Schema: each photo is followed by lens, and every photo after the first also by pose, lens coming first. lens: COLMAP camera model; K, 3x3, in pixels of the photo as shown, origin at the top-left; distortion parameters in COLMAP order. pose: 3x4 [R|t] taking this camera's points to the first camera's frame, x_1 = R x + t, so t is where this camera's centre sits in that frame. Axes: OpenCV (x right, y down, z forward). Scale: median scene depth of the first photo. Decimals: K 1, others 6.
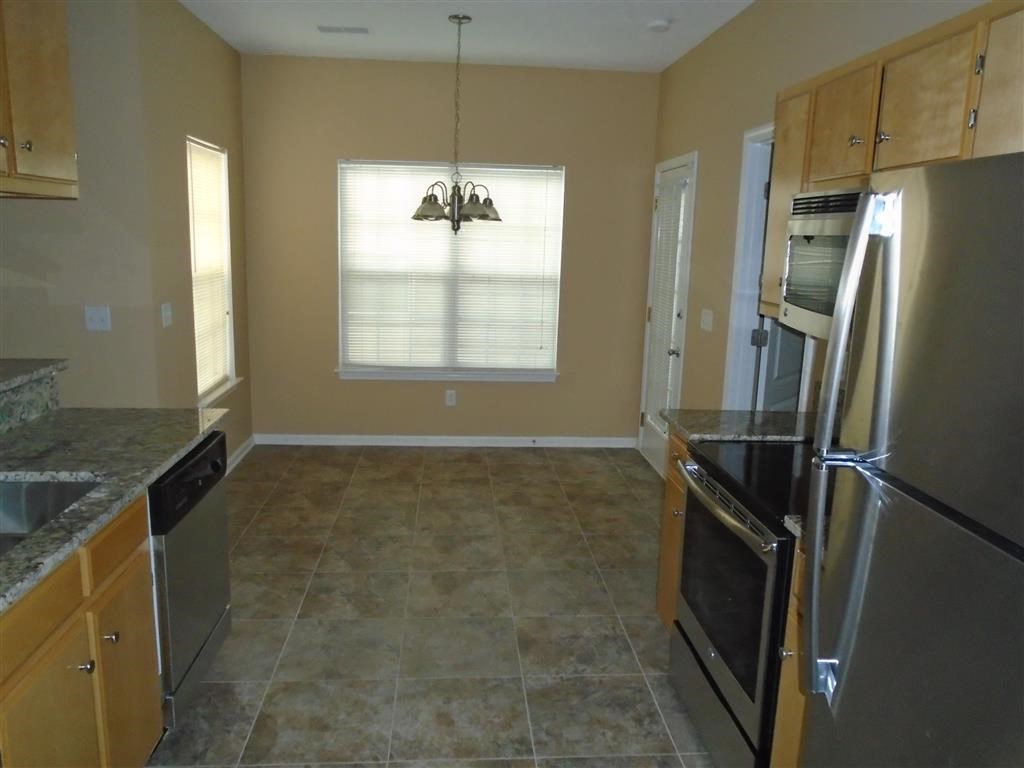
lens RADIAL K [[798.2, 0, 509.8], [0, 798.2, 385.3], [0, 0, 1]] dist [-0.005877, 0.000868]
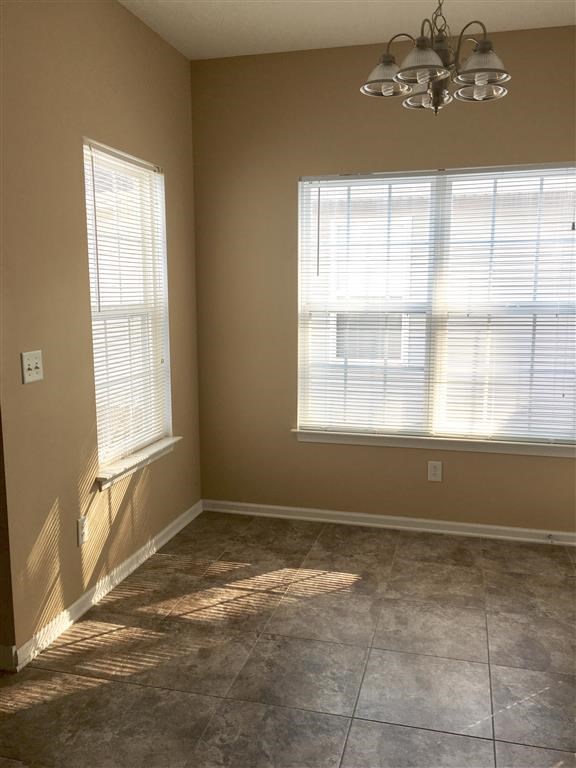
lens RADIAL K [[598.6, 0, 290.5], [0, 598.6, 384.1], [0, 0, 1]] dist [-0.005877, 0.000868]
pose [[0.936086, 0.015021, -0.351451, -0.003095], [-0.028318, 0.999063, -0.032723, -0.050158], [0.350630, 0.040584, 0.935634, 0.456641]]
